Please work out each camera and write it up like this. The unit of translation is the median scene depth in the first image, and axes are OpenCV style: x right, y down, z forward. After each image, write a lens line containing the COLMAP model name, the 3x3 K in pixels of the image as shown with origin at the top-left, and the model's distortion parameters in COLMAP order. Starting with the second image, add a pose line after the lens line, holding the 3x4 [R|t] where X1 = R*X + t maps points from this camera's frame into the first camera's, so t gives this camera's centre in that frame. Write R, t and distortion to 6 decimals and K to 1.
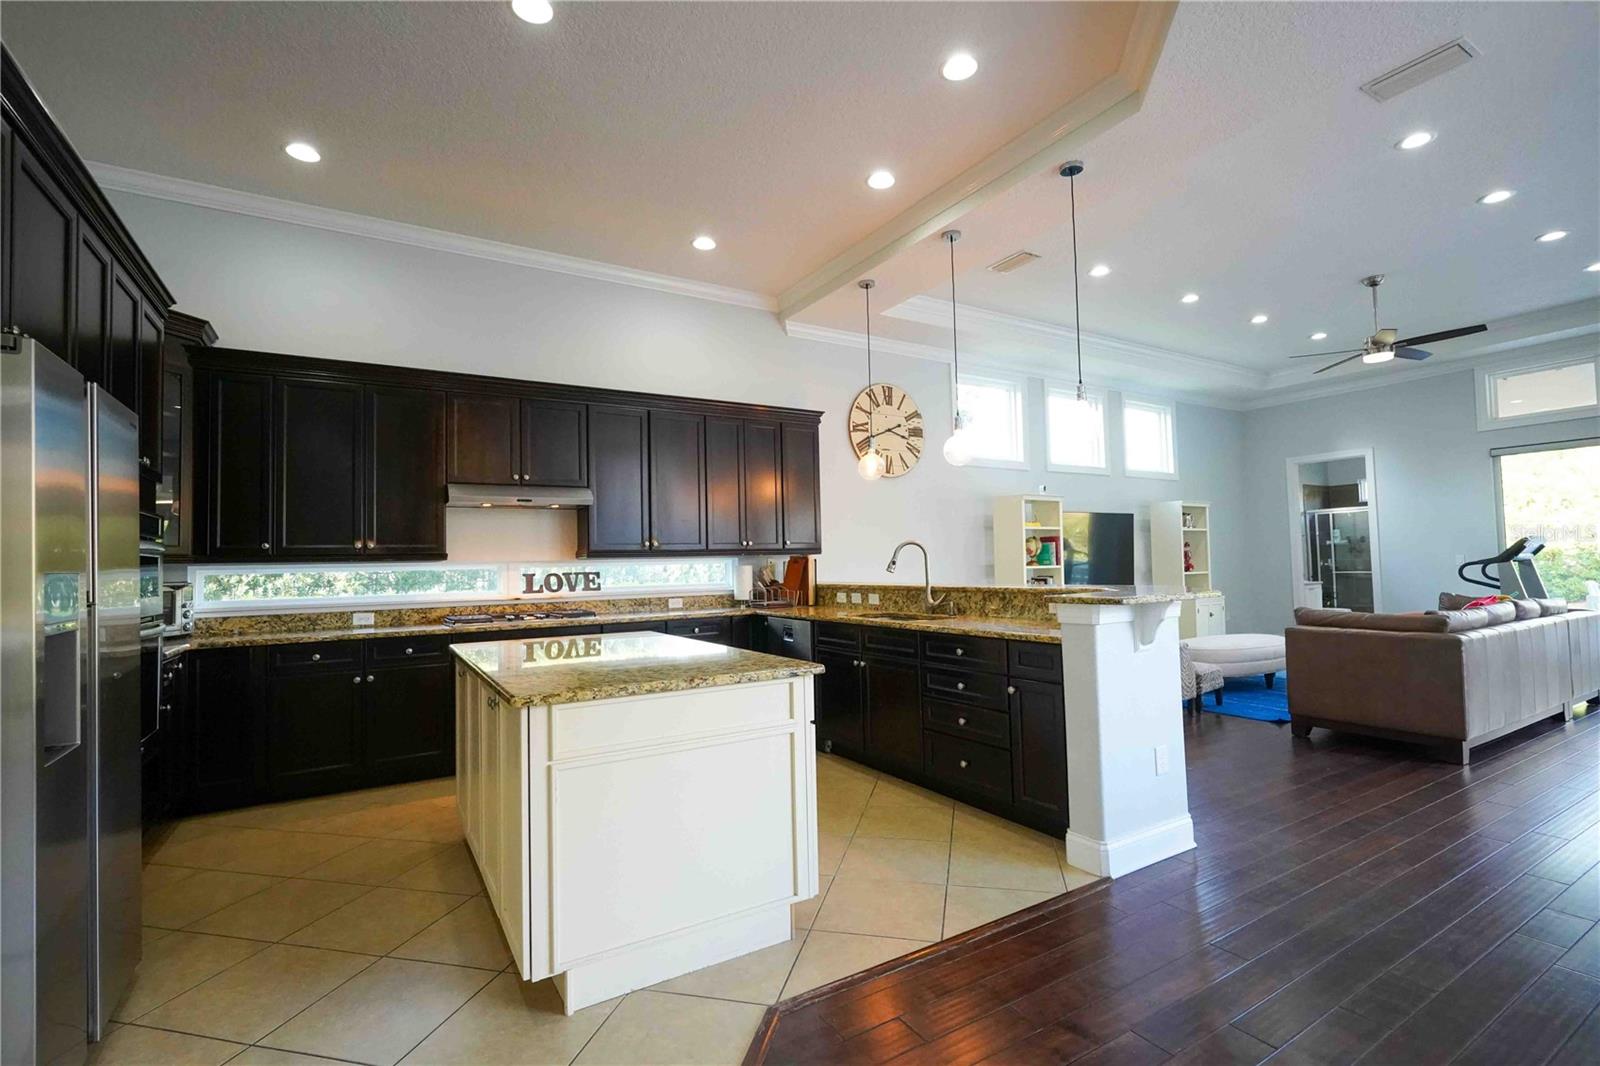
lens RADIAL K [[722.6, 0, 788.0], [0, 722.6, 538.7], [0, 0, 1]] dist [-0.001871, -0.000311]
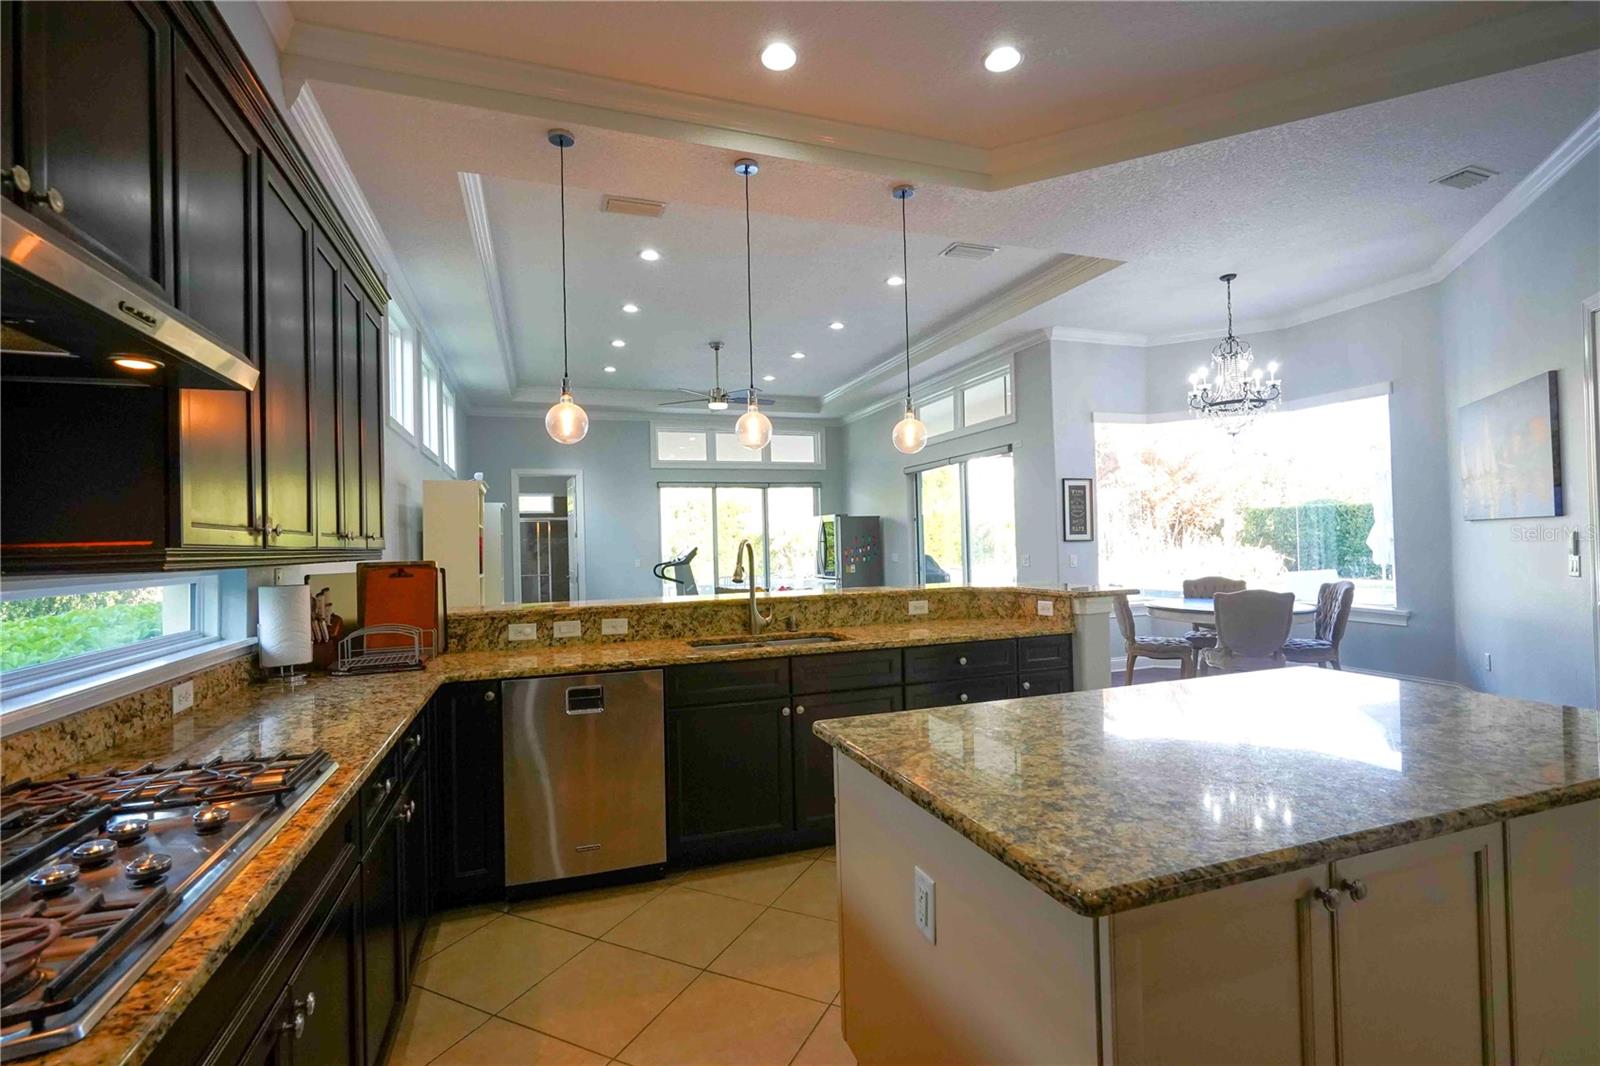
lens RADIAL K [[722.6, 0, 794.1], [0, 722.6, 532.9], [0, 0, 1]] dist [-0.001871, -0.000311]
pose [[0.196334, 0.030899, 0.980050, -0.483691], [-0.016379, 0.999467, -0.028230, 0.013831], [-0.980400, -0.010509, 0.196736, 0.692158]]
